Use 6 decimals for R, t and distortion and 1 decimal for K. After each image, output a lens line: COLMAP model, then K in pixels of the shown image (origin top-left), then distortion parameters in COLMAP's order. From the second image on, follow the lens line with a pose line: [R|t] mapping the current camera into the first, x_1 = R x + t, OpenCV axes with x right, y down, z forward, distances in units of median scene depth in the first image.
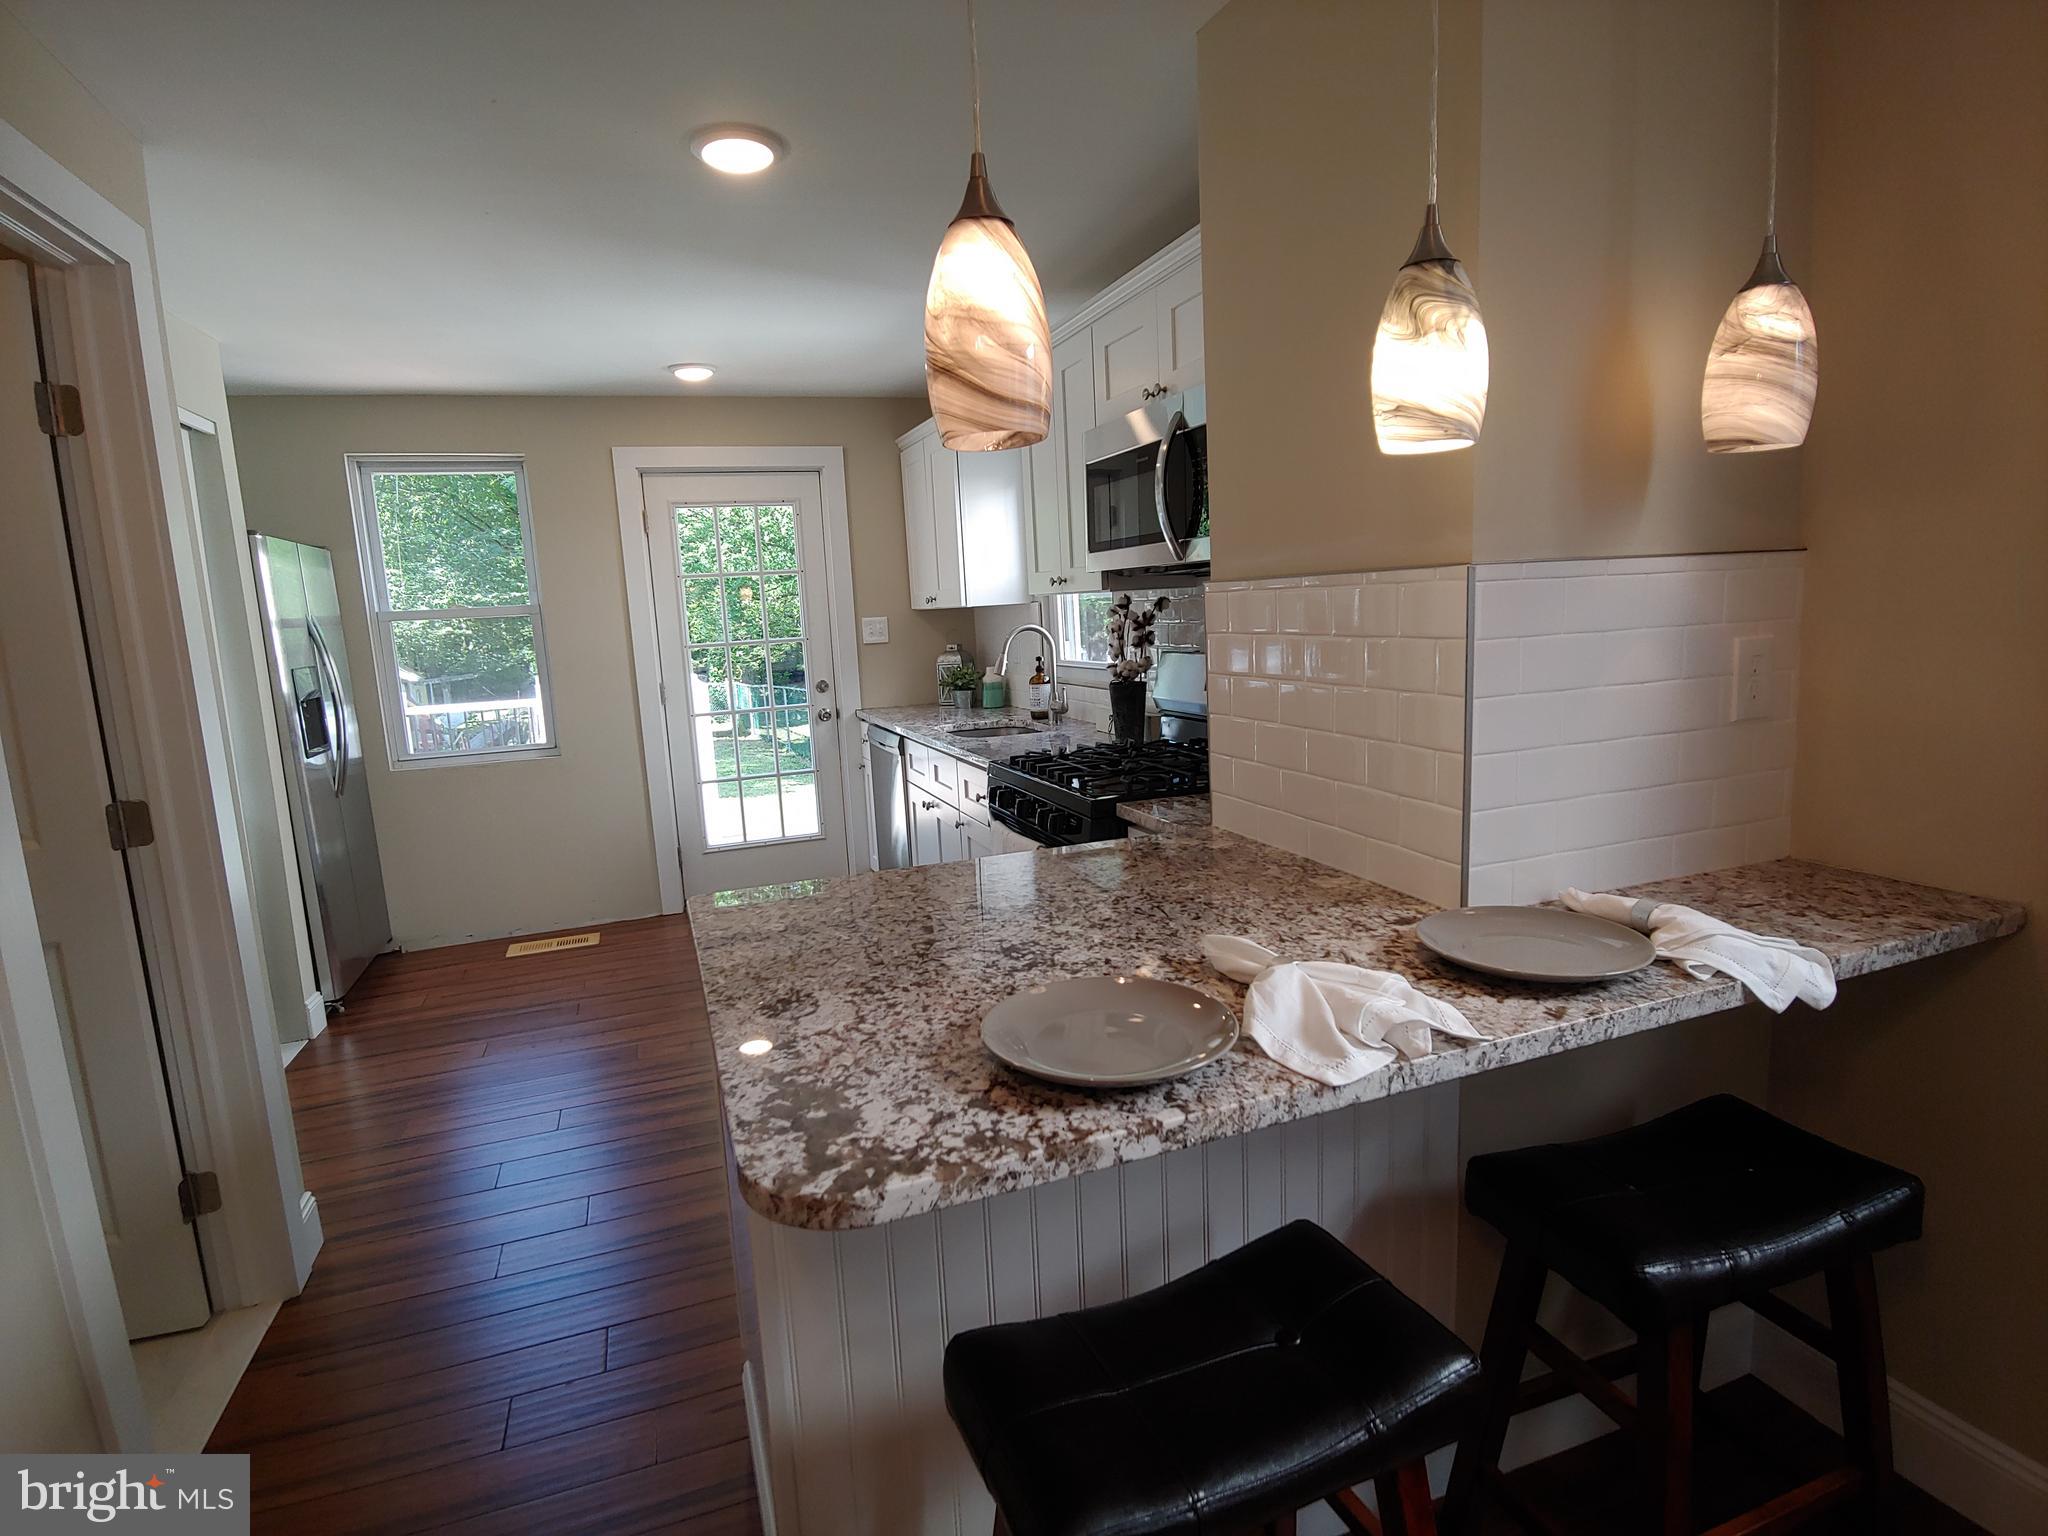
lens RADIAL K [[1029.3, 0, 1010.9], [0, 1029.3, 758.1], [0, 0, 1]] dist [-0.016951, 0.000876]
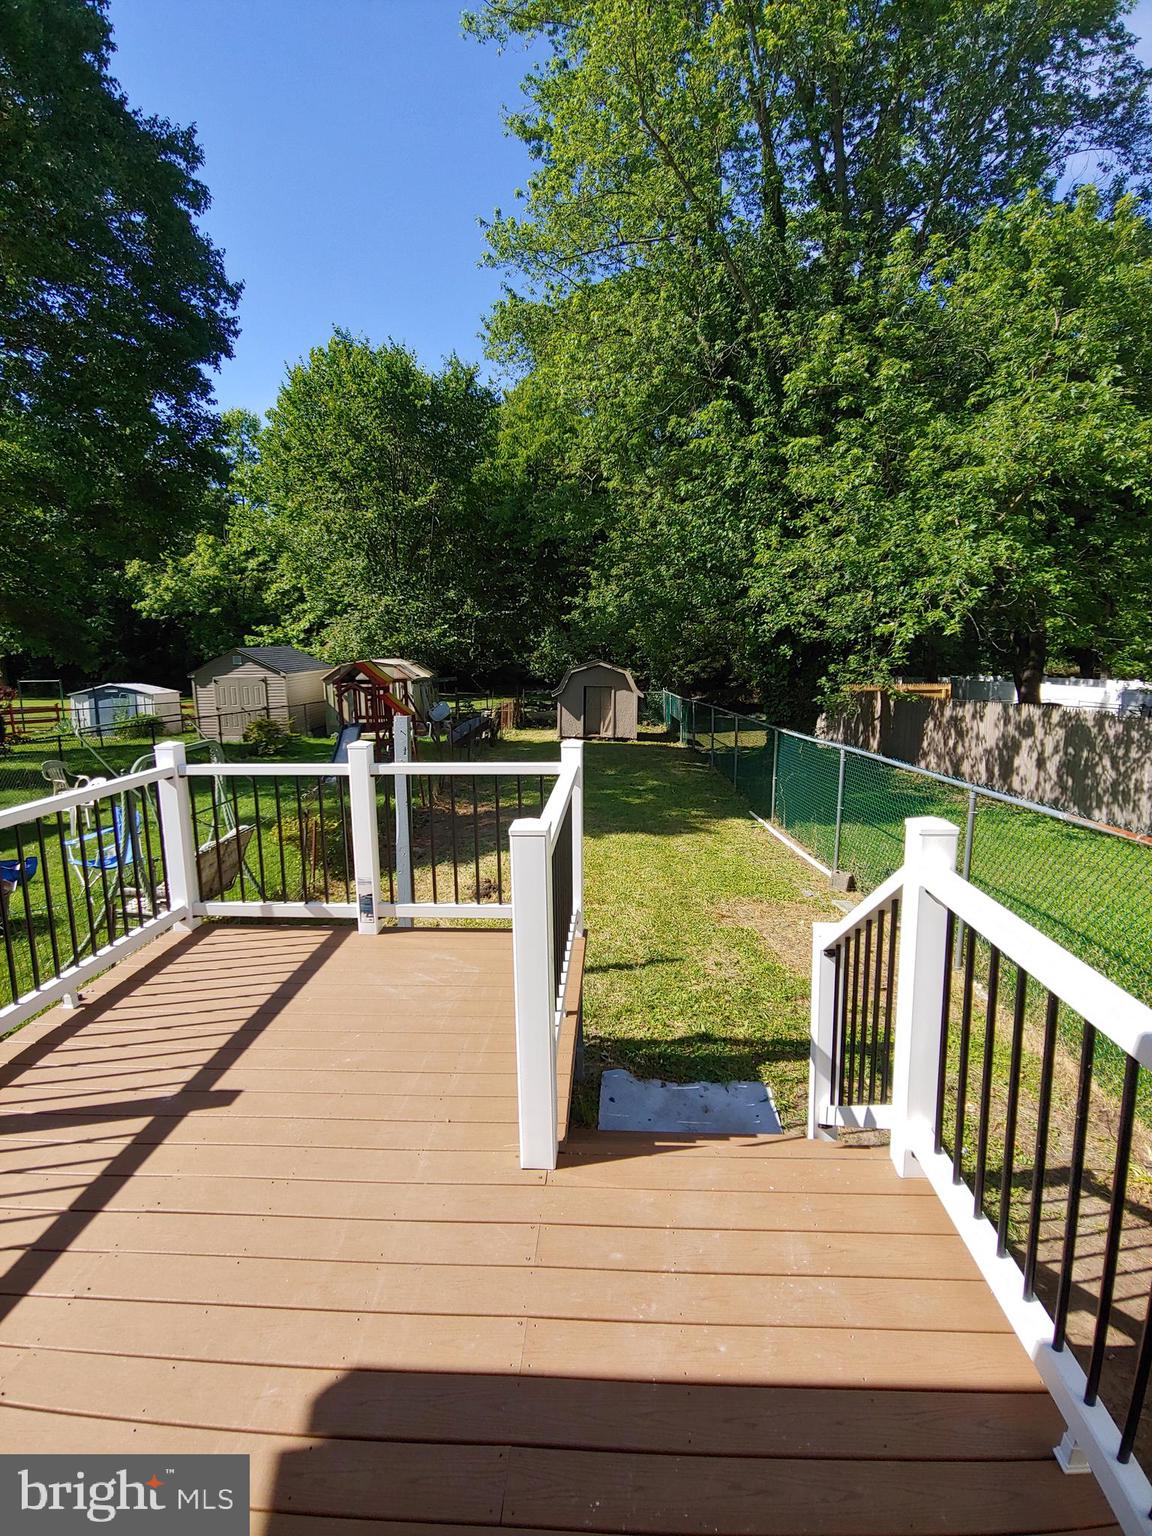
lens RADIAL K [[772.0, 0, 572.7], [0, 772.0, 765.0], [0, 0, 1]] dist [-0.016951, 0.000876]
pose [[0.923372, 0.094489, -0.372098, -0.782656], [-0.083509, 0.995465, 0.045554, -0.487211], [0.374715, -0.010990, 0.927075, 3.128923]]
